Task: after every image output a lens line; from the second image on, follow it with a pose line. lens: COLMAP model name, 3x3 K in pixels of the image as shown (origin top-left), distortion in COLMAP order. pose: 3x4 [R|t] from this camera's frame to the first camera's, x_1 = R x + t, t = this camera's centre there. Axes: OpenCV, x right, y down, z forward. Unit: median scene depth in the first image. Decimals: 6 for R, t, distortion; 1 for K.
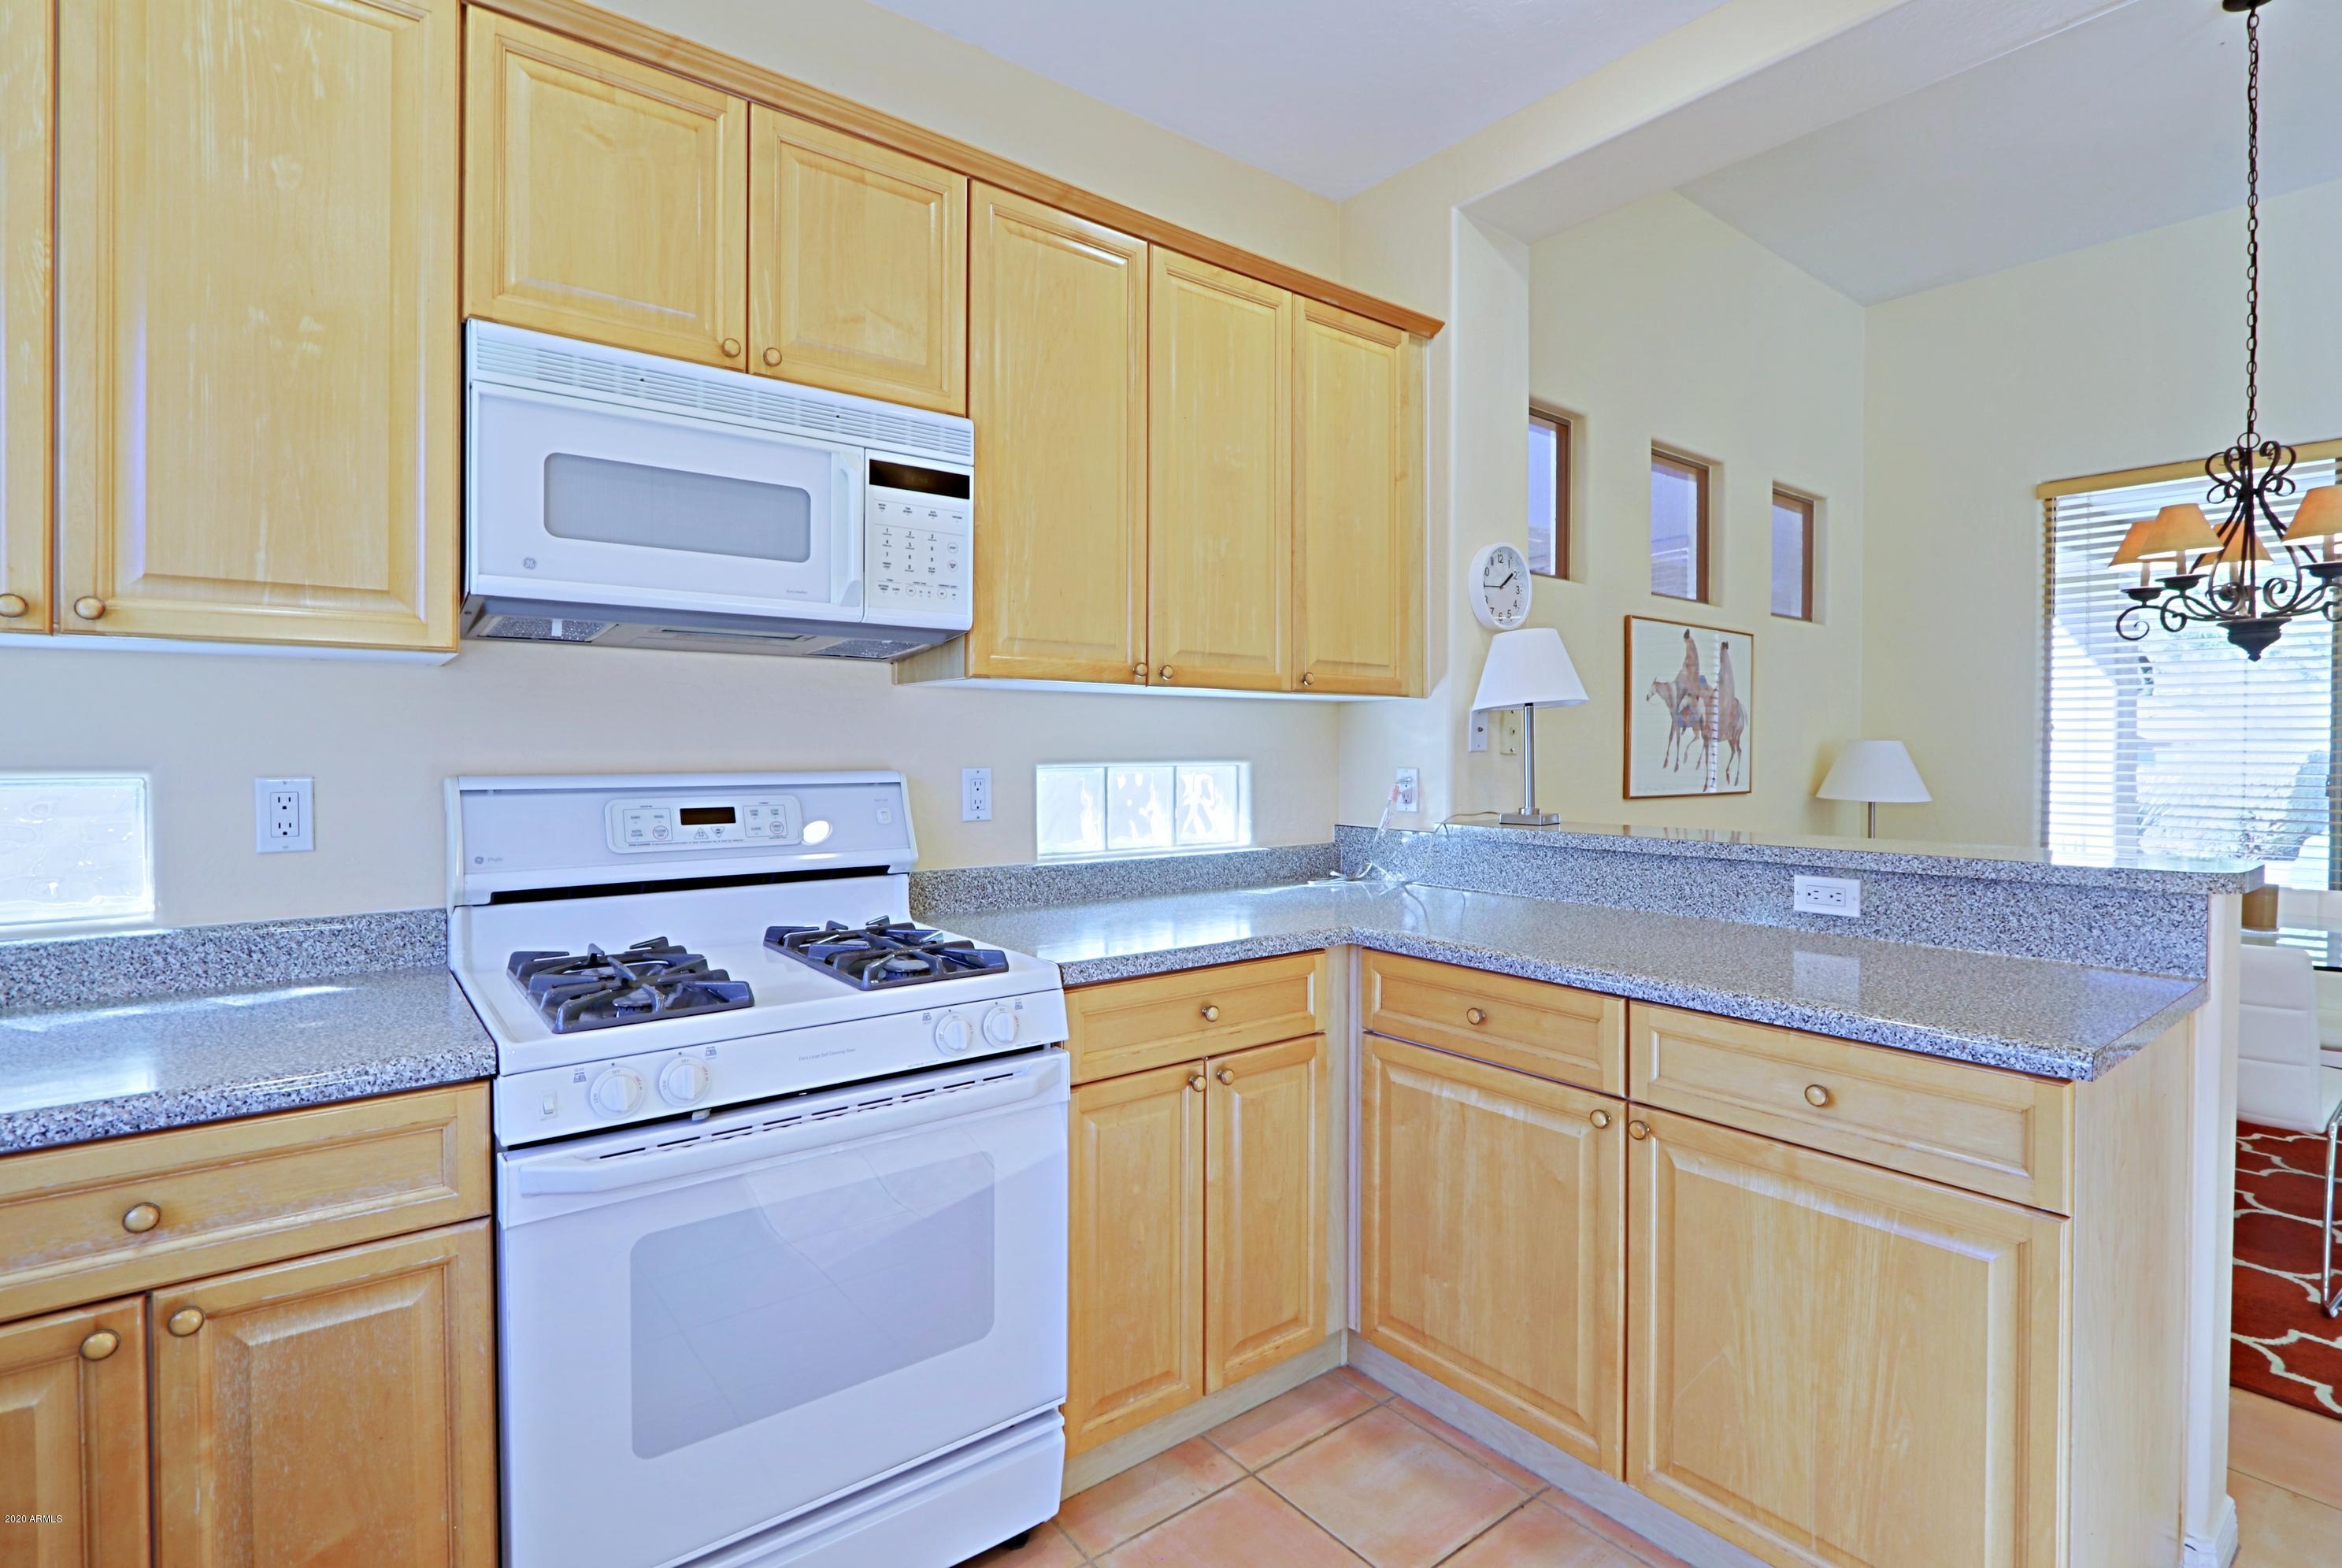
lens RADIAL K [[1092.9, 0, 1168.6], [0, 1092.9, 757.0], [0, 0, 1]] dist [-0.020879, 0.005128]
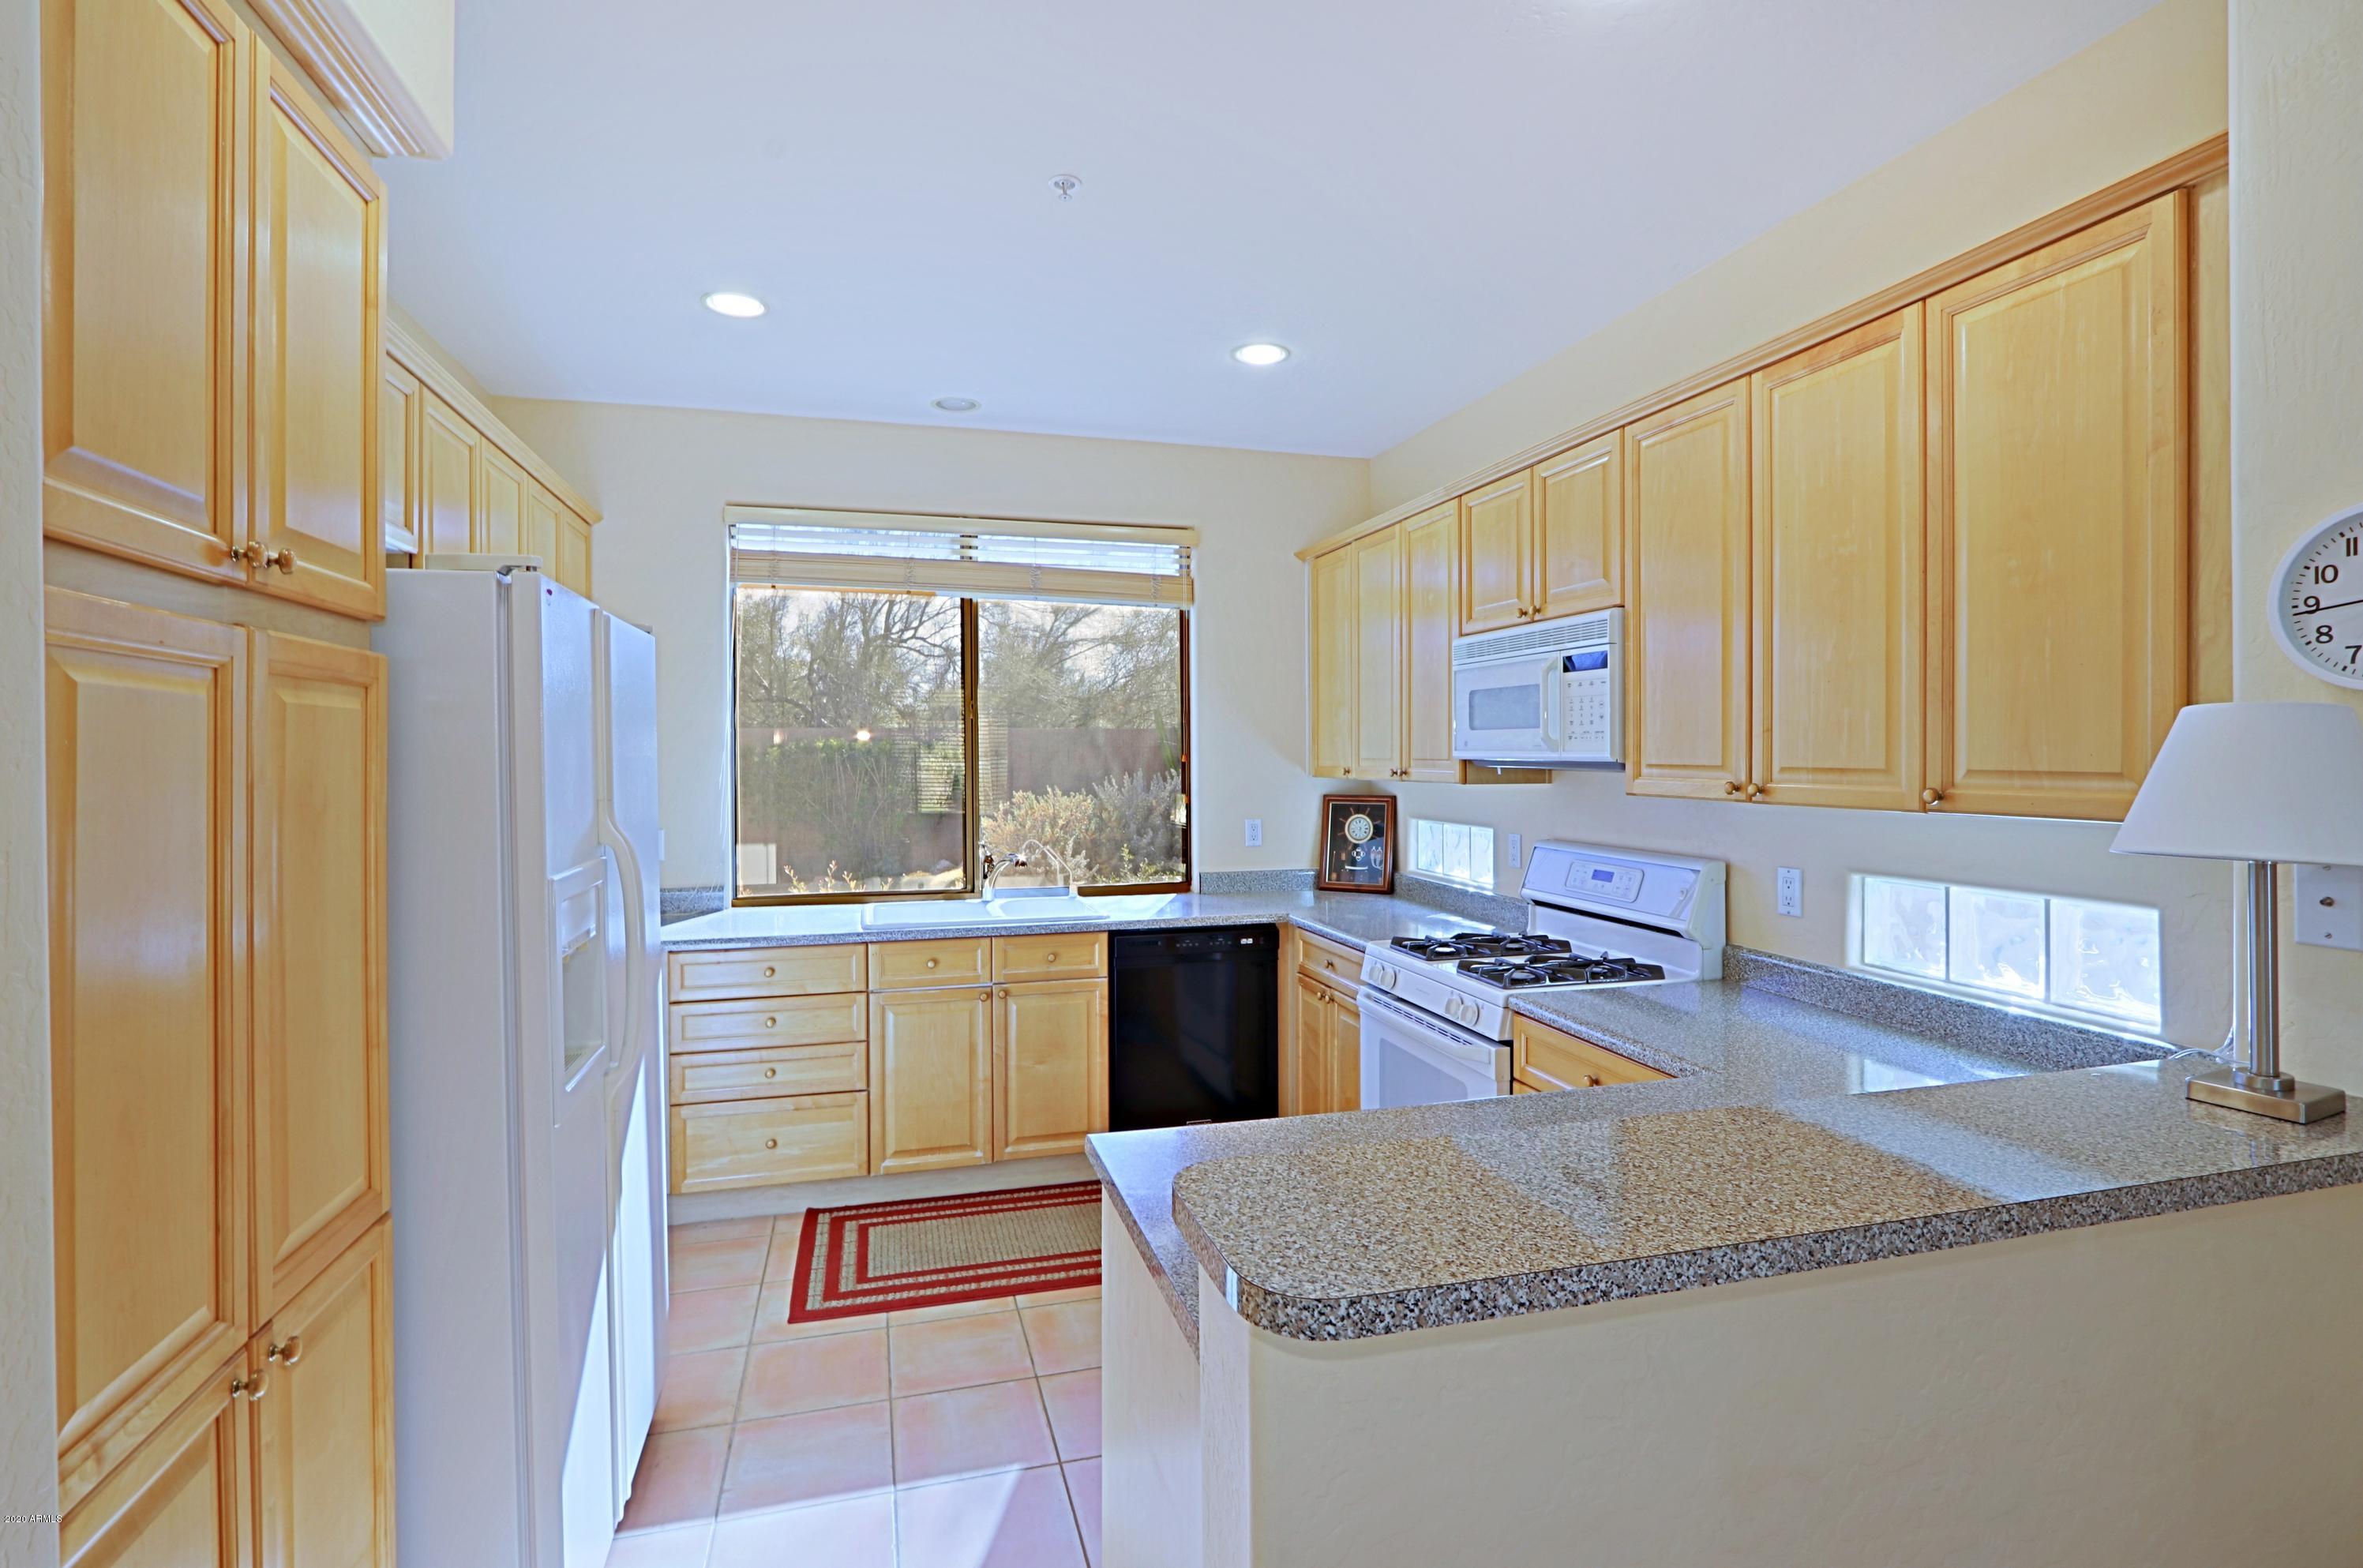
lens RADIAL K [[1105.4, 0, 1179.4], [0, 1105.4, 758.3], [0, 0, 1]] dist [-0.022157, 0.006348]
pose [[-0.377250, 0.004244, -0.926102, 1.221081], [-0.007224, 0.999946, 0.007525, -0.117827], [0.926083, 0.009529, -0.377199, 0.946152]]
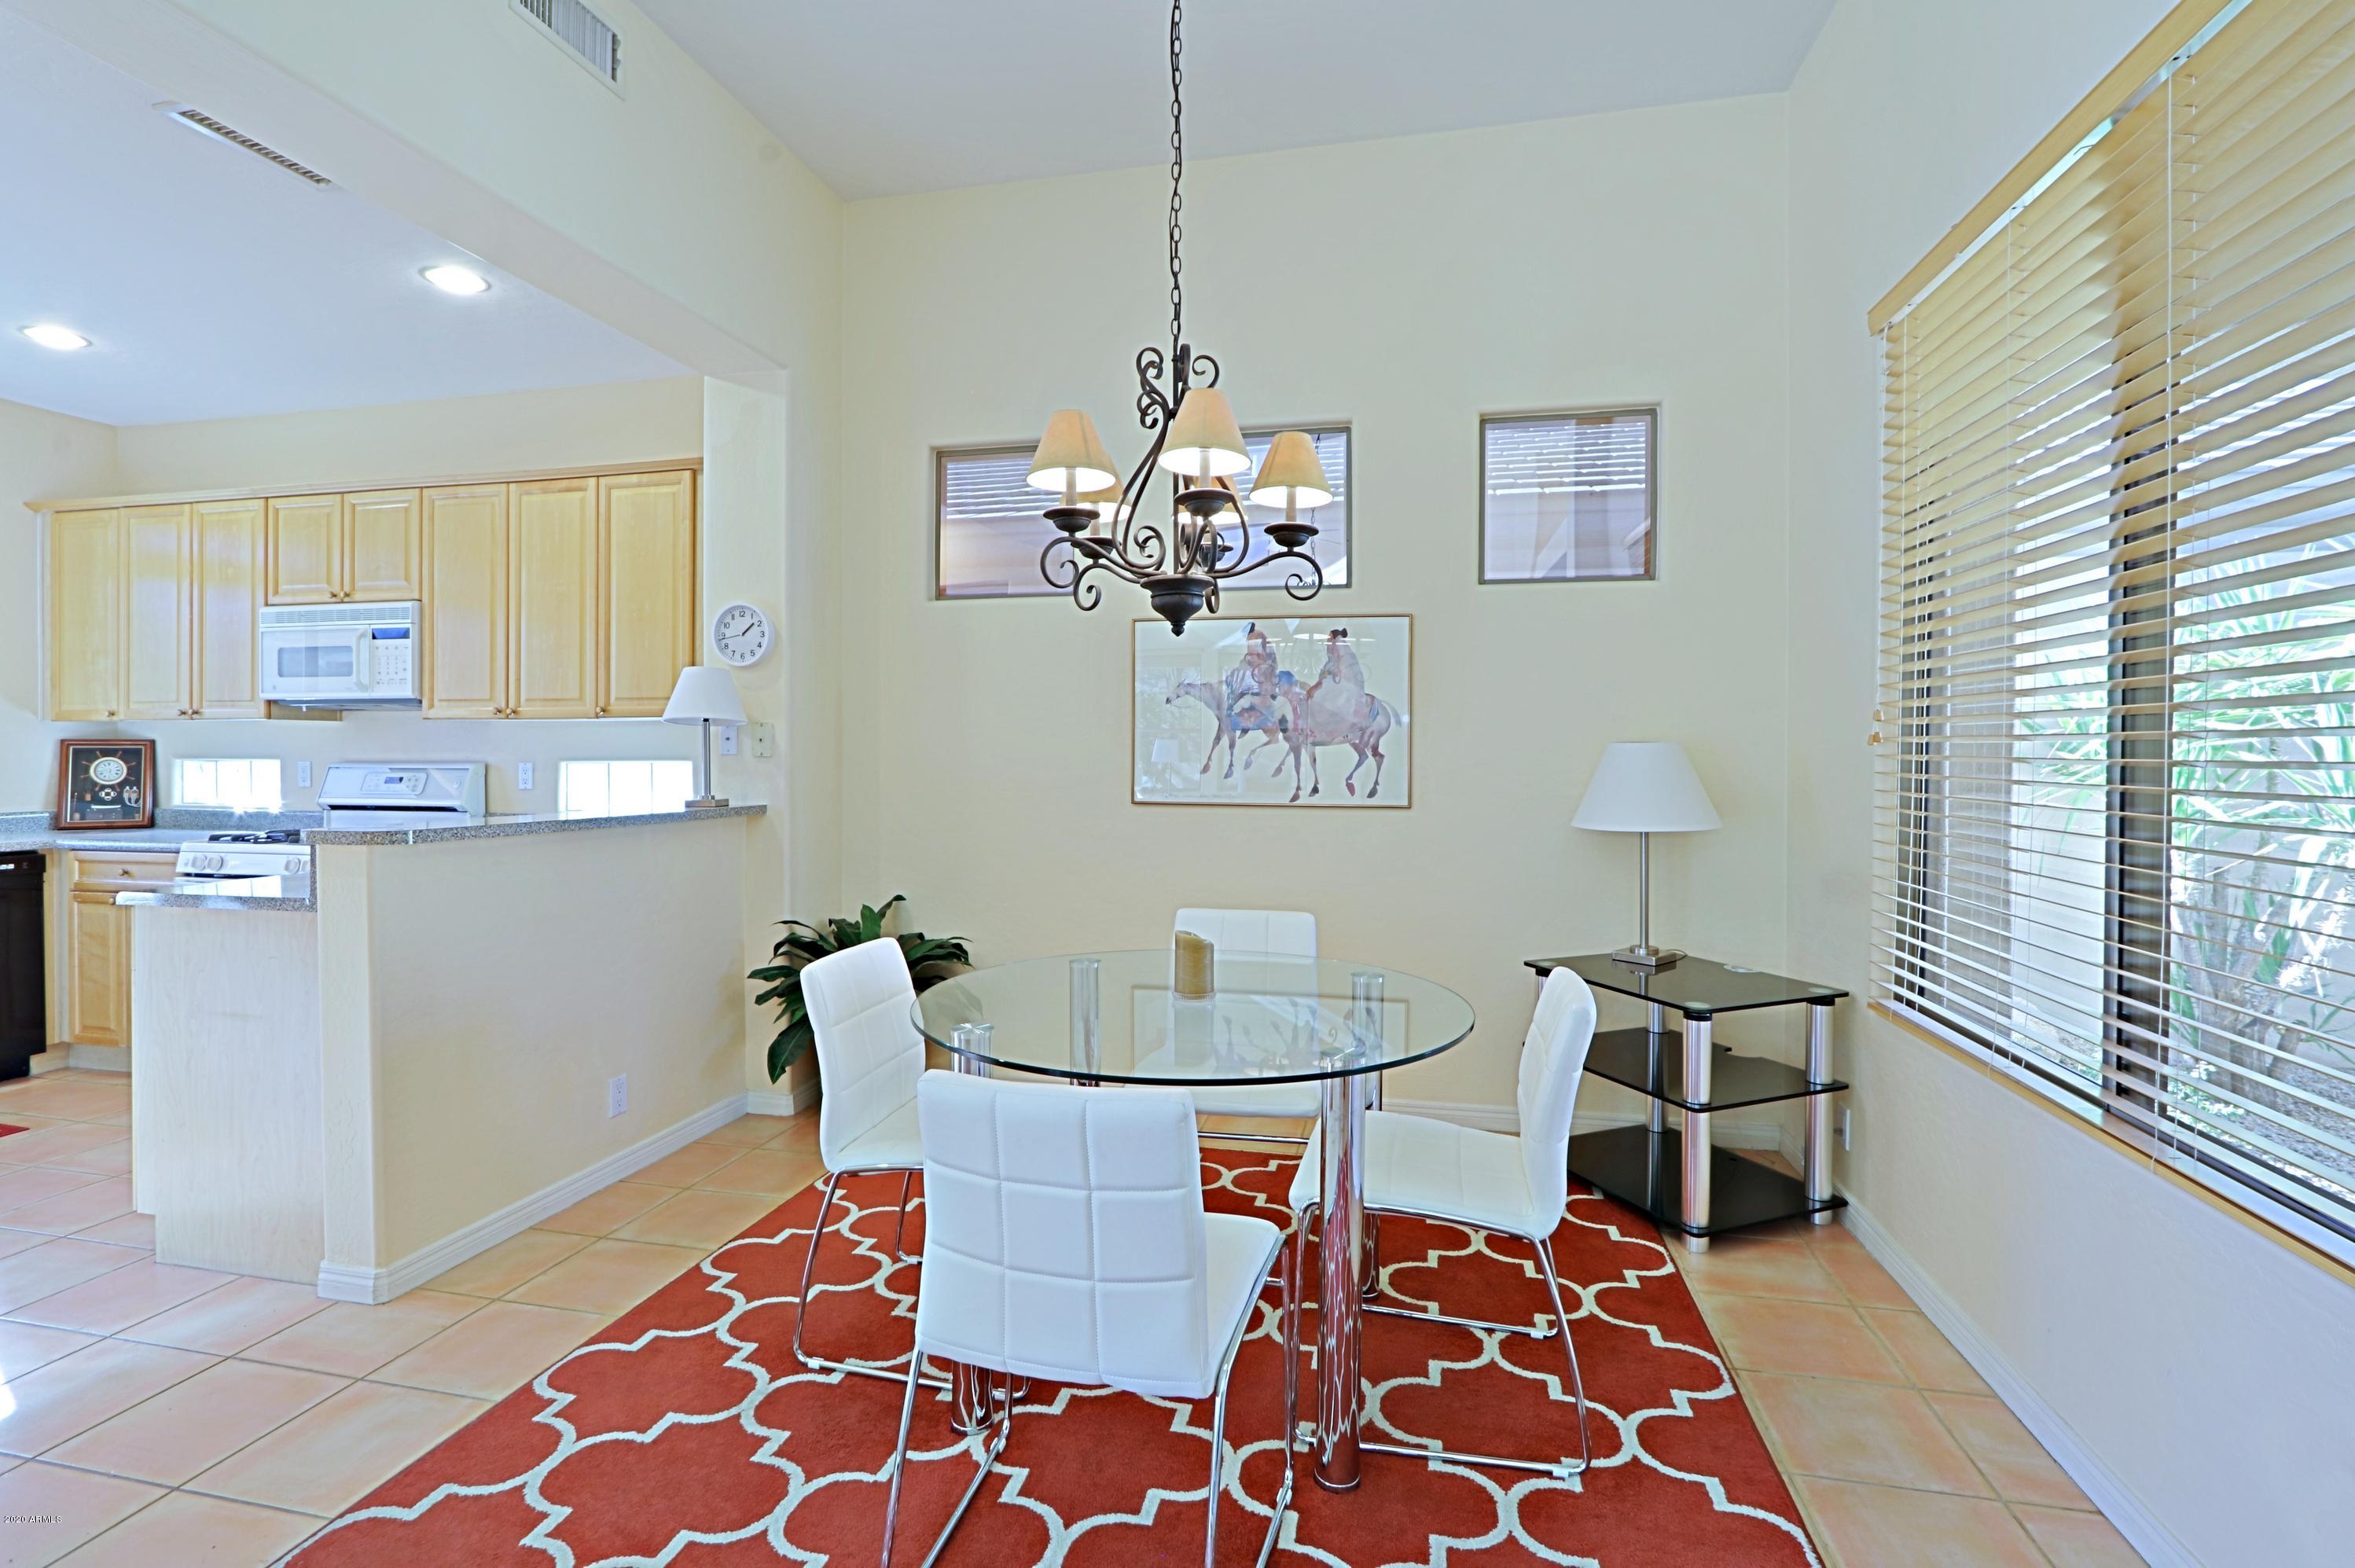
lens RADIAL K [[1098.8, 0, 1175.1], [0, 1098.8, 756.8], [0, 0, 1]] dist [-0.020879, 0.005128]
pose [[0.636086, 0.002517, -0.771614, 2.291117], [-0.008214, 0.999960, -0.003509, -0.003257], [0.771575, 0.008570, 0.636081, 0.735584]]
